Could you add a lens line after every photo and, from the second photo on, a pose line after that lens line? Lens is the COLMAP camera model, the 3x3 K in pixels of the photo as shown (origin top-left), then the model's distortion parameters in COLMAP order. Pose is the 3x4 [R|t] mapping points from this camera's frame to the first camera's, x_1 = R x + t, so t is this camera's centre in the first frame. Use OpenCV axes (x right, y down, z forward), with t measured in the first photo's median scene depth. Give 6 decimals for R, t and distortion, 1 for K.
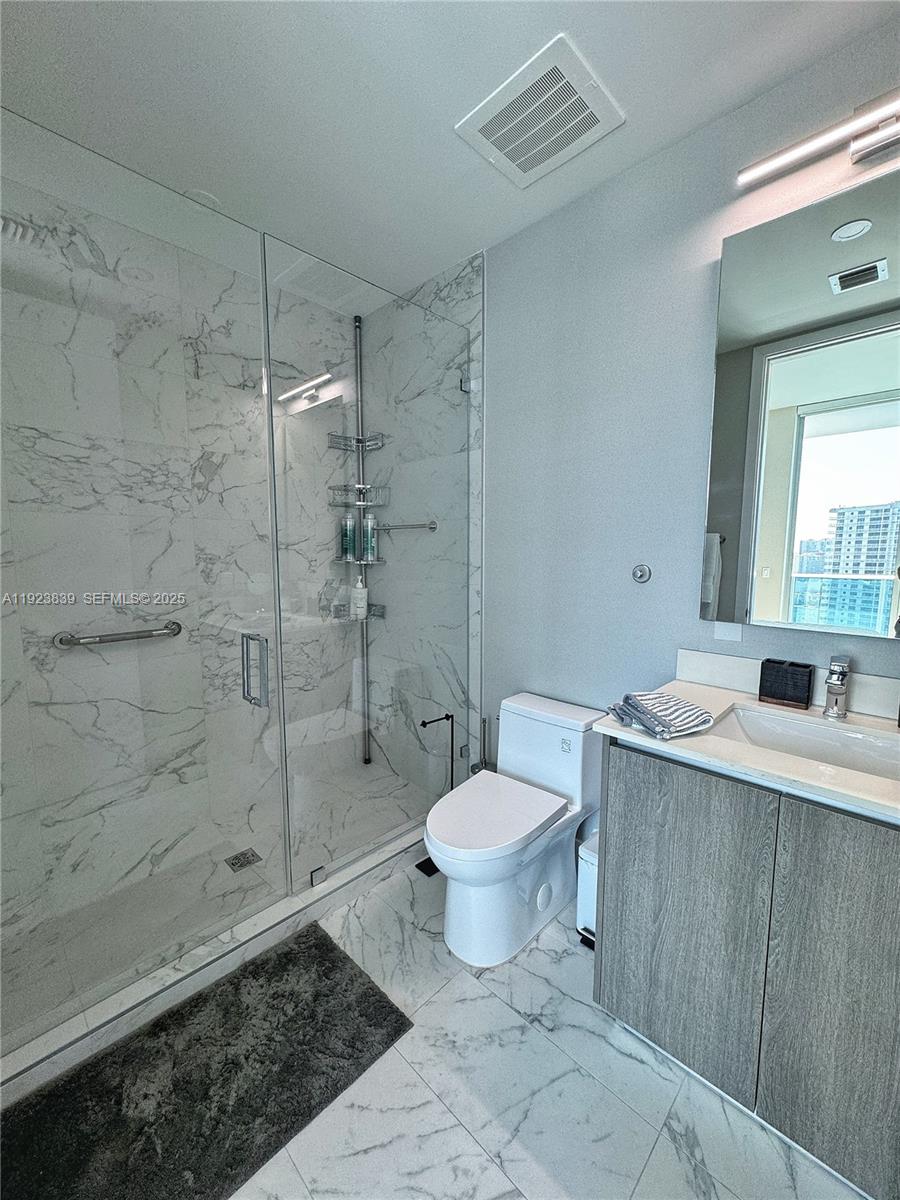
lens RADIAL K [[479.4, 0, 455.8], [0, 479.4, 441.4], [0, 0, 1]] dist [-0.001839, 0.000281]
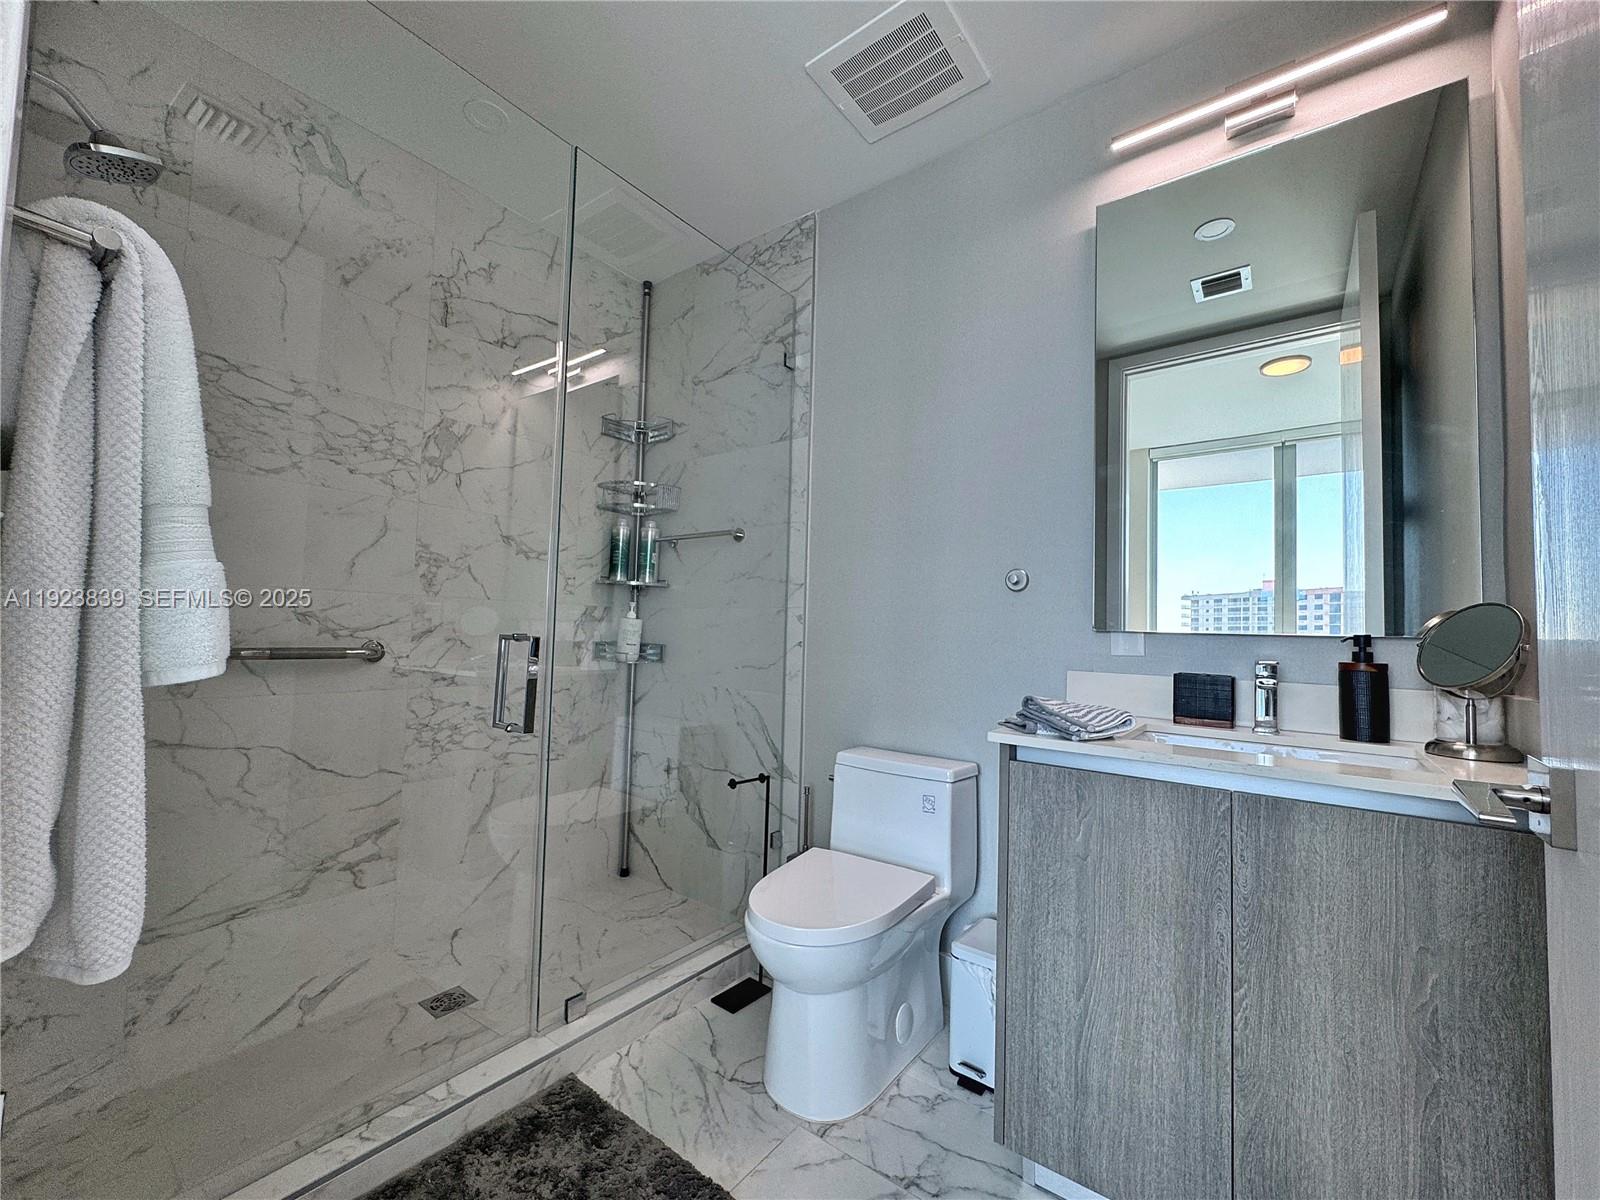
lens RADIAL K [[614.7, 0, 794.8], [0, 614.7, 382.6], [0, 0, 1]] dist [-0.000964, -0.000217]
pose [[0.992067, 0.072589, 0.102633, -0.103611], [-0.054448, 0.983999, -0.169651, 0.130565], [-0.113306, 0.162717, 0.980145, -0.024816]]
